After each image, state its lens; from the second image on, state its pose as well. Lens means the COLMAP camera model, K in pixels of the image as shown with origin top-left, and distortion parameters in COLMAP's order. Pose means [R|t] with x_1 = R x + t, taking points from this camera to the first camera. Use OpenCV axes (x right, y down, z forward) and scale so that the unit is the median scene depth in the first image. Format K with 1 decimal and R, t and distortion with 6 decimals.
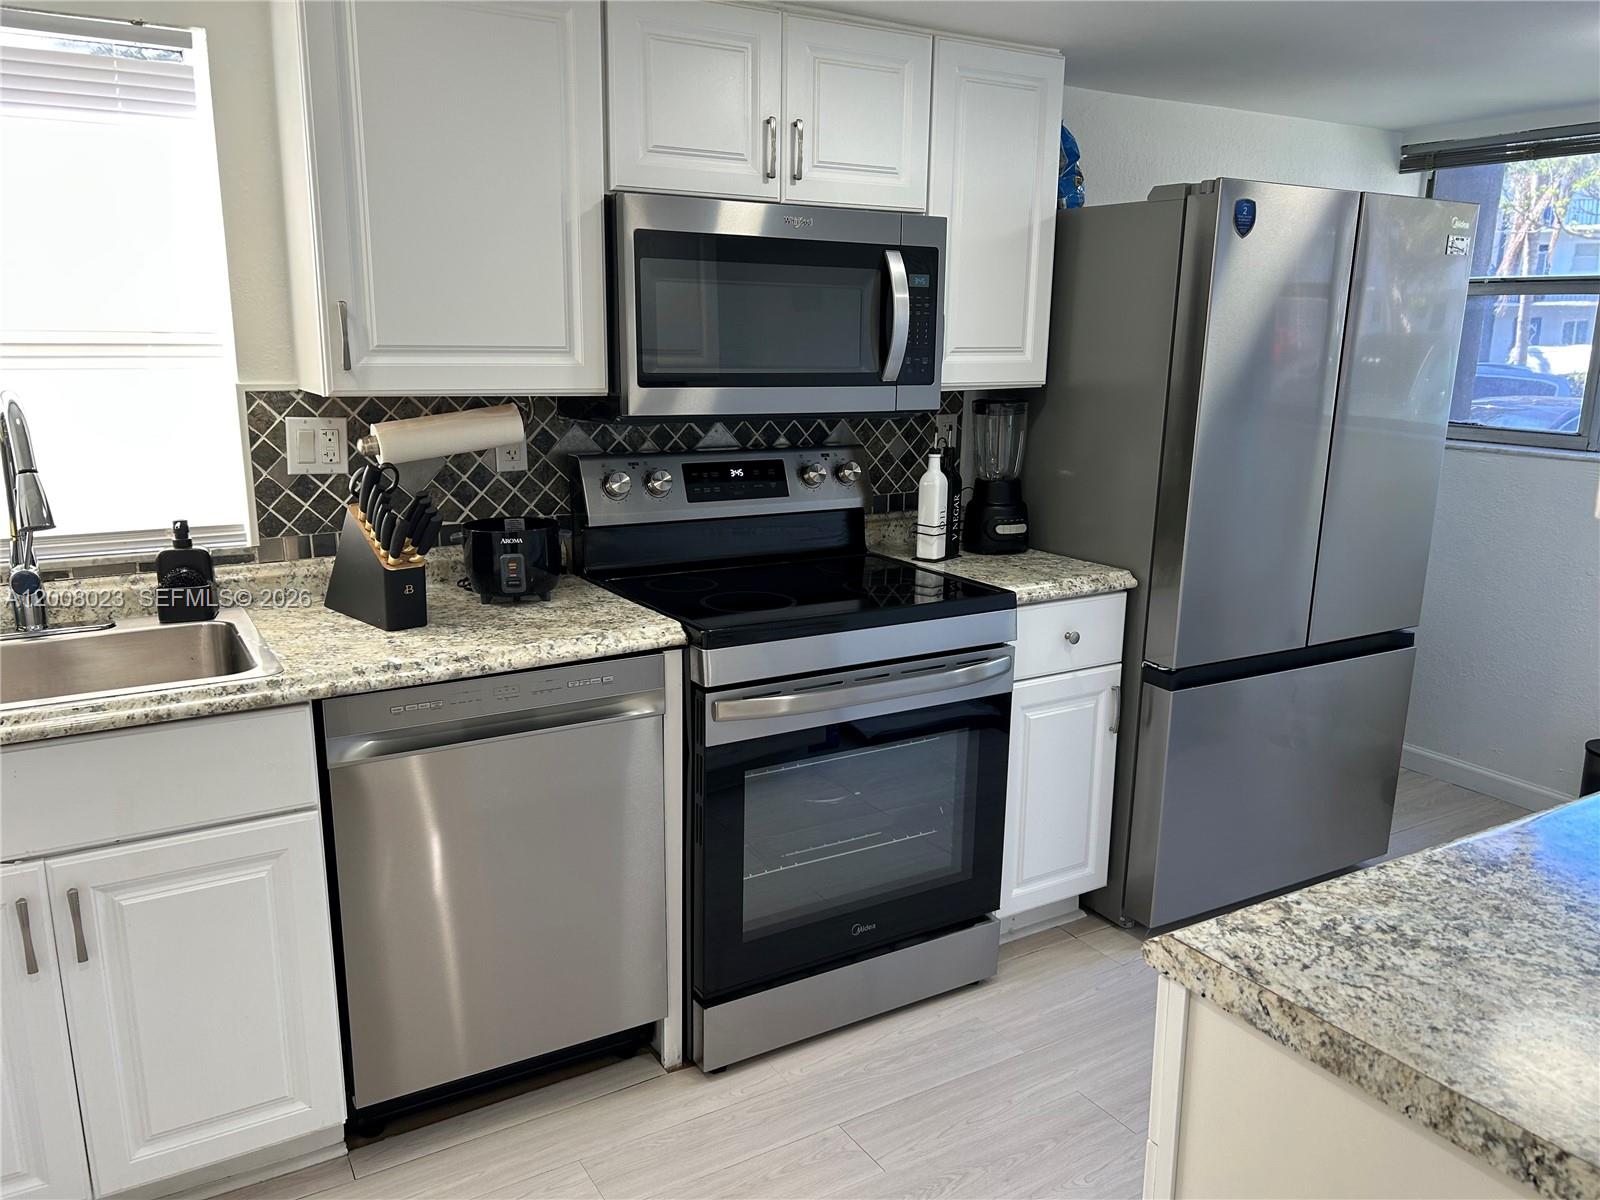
lens RADIAL K [[1185.6, 0, 800.8], [0, 1185.6, 606.1], [0, 0, 1]] dist [0.058043, -0.075189]
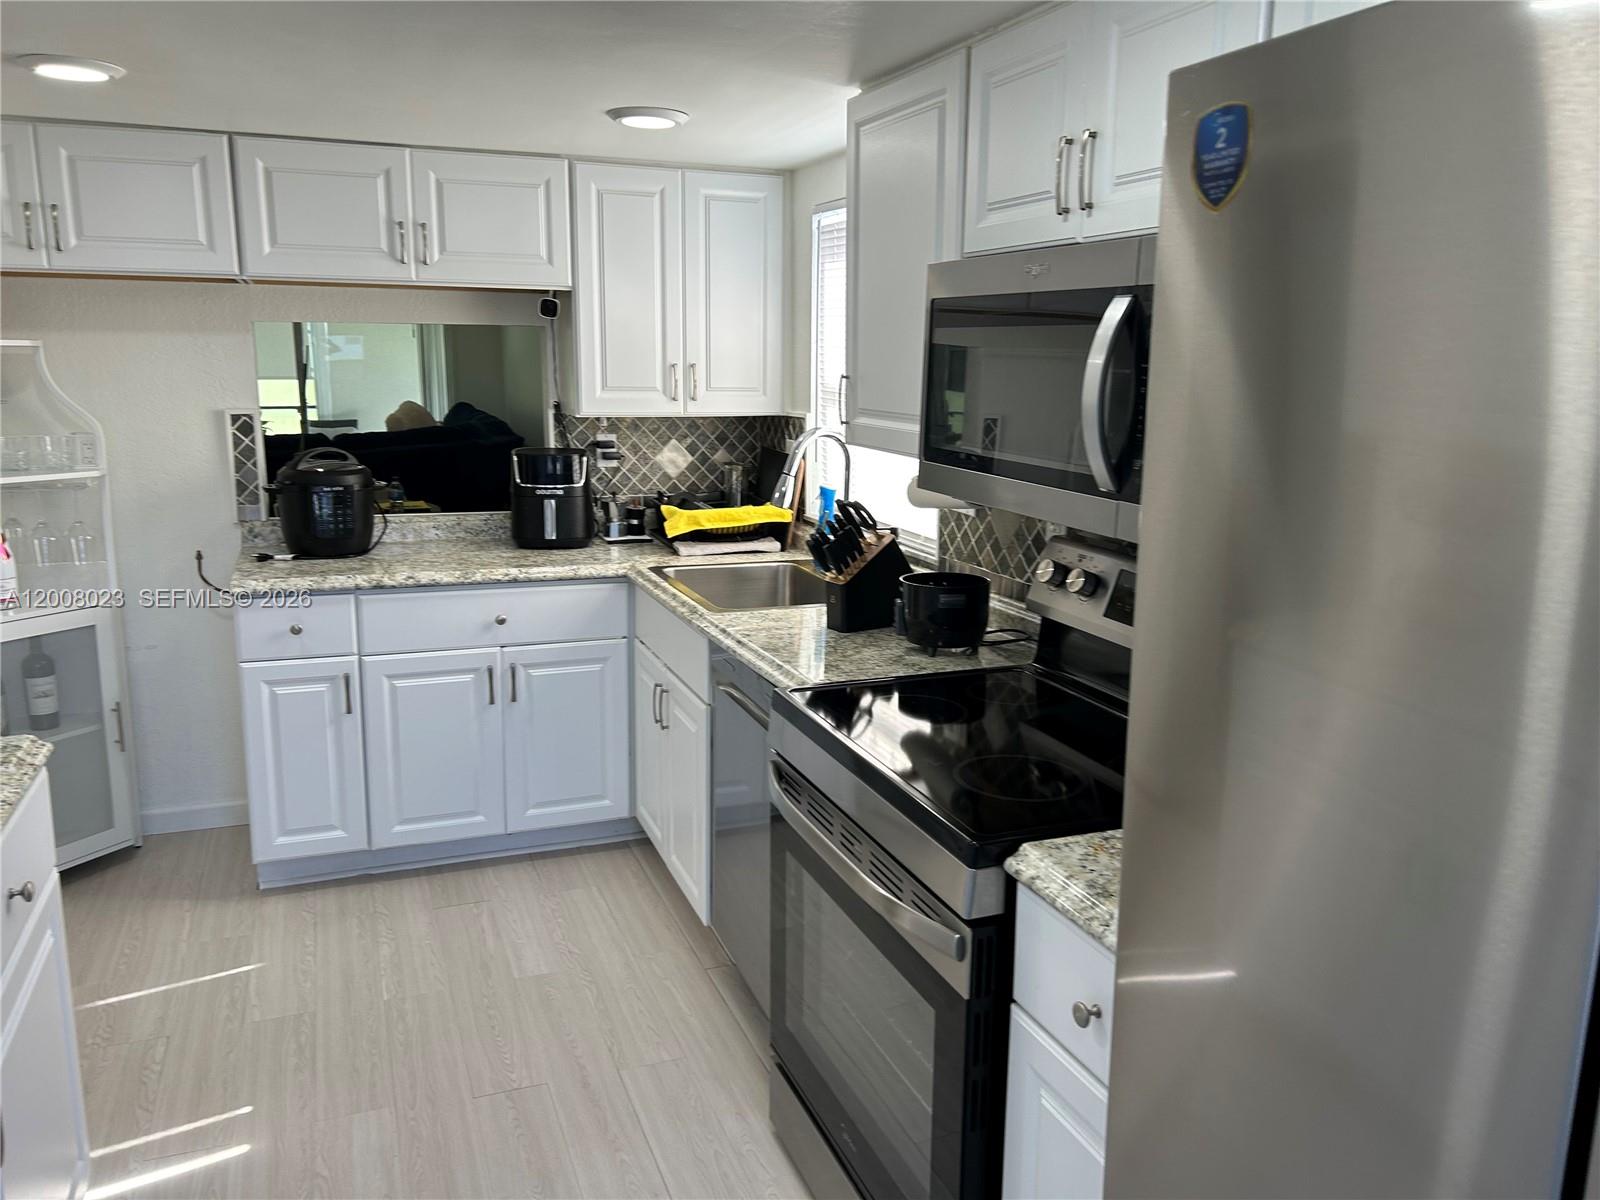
lens RADIAL K [[1181.6, 0, 785.6], [0, 1181.6, 593.4], [0, 0, 1]] dist [0.173756, -0.462712]
pose [[-0.177381, 0.184426, -0.966707, 0.773472], [-0.233793, 0.946268, 0.223425, -0.249376], [0.955969, 0.265640, -0.124733, 0.955221]]
